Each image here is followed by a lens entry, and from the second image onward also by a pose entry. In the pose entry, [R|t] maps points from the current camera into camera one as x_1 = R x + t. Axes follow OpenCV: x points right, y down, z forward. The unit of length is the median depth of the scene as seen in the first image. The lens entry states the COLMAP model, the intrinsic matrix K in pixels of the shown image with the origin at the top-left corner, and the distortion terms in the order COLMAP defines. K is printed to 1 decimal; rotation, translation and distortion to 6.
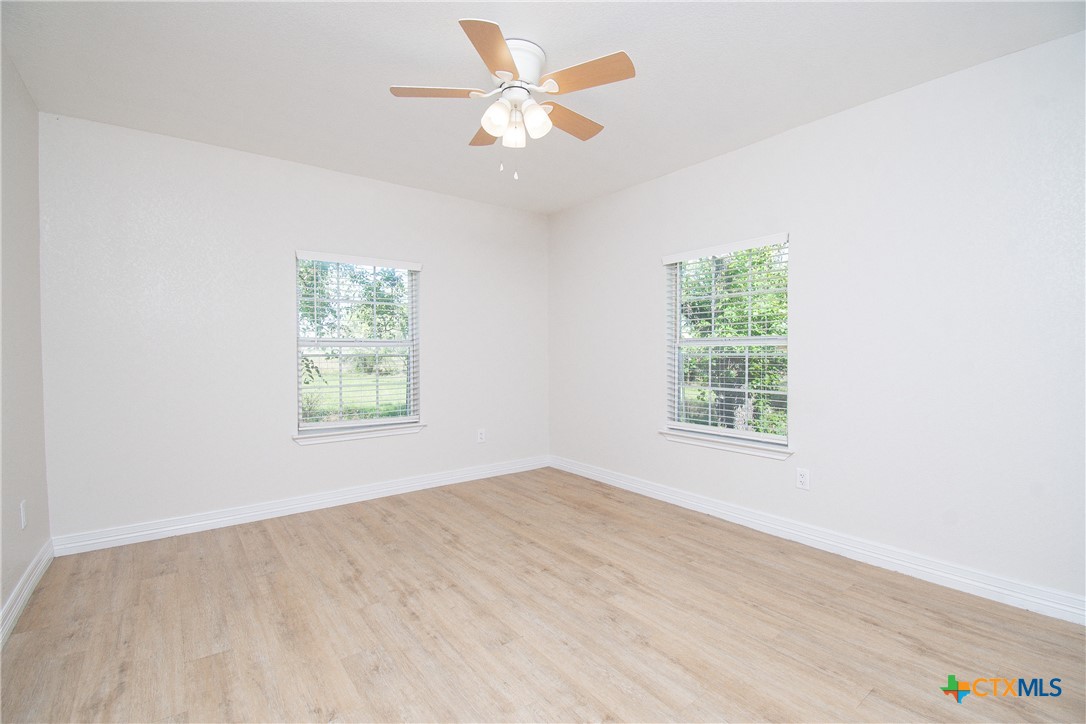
lens RADIAL K [[485.3, 0, 542.7], [0, 485.3, 355.1], [0, 0, 1]] dist [0.015485, -0.023601]
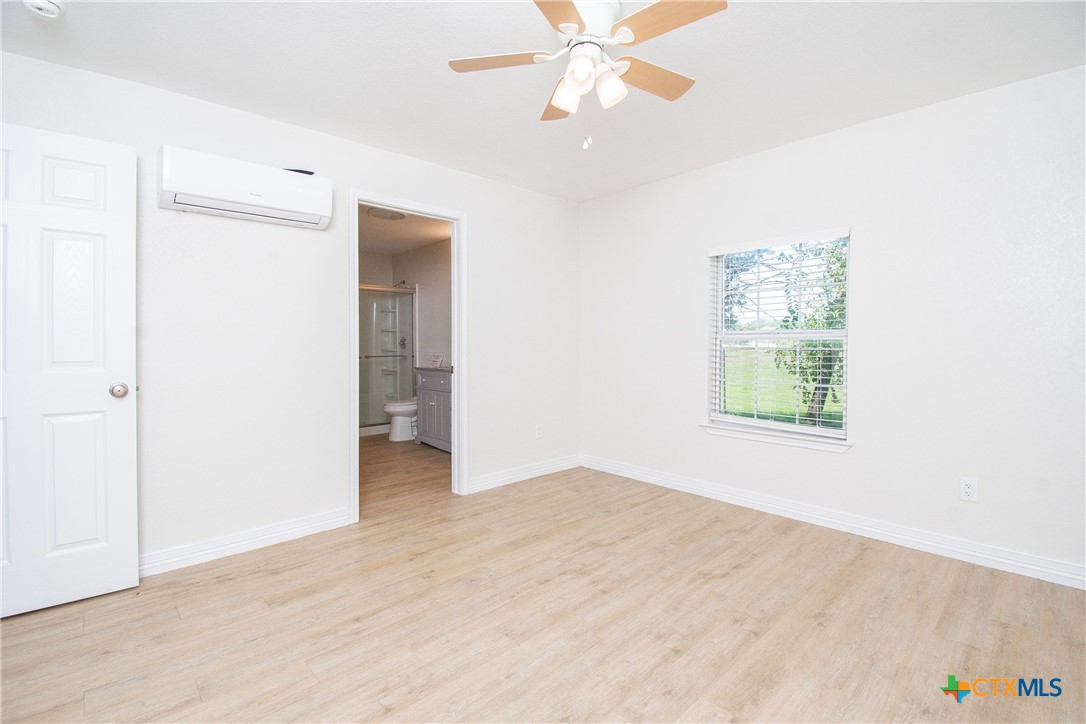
lens RADIAL K [[485.3, 0, 542.7], [0, 485.3, 355.1], [0, 0, 1]] dist [0.015485, -0.023601]
pose [[0.091764, 0.026992, -0.995415, 0.630661], [-0.010843, 0.999600, 0.026106, -0.010583], [0.995722, 0.008398, 0.092020, 0.671984]]
